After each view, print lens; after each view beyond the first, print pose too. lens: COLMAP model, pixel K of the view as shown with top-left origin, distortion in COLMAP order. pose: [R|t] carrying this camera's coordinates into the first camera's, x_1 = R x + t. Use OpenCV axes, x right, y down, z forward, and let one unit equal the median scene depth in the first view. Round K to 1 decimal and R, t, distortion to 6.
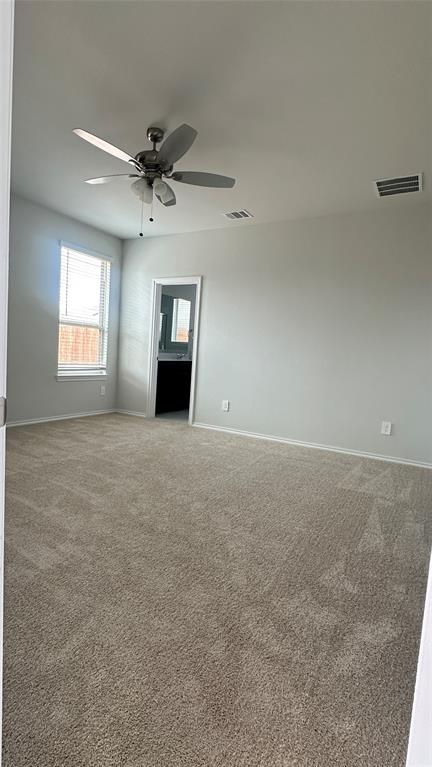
lens RADIAL K [[381.3, 0, 216.0], [0, 381.3, 383.5], [0, 0, 1]] dist [-0.000788, -0.000201]
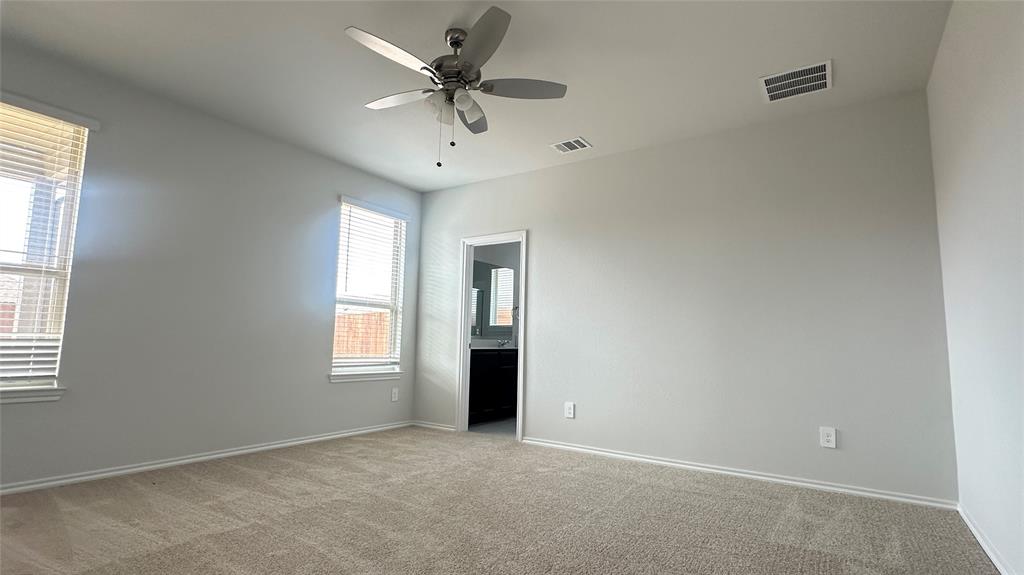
lens RADIAL K [[494.5, 0, 512.0], [0, 494.5, 287.5], [0, 0, 1]] dist [0.000962, 0.000278]
pose [[0.996133, -0.050289, -0.072039, -0.003254], [0.035239, 0.979827, -0.196716, 0.016379], [0.080478, 0.193417, 0.977810, 0.102416]]
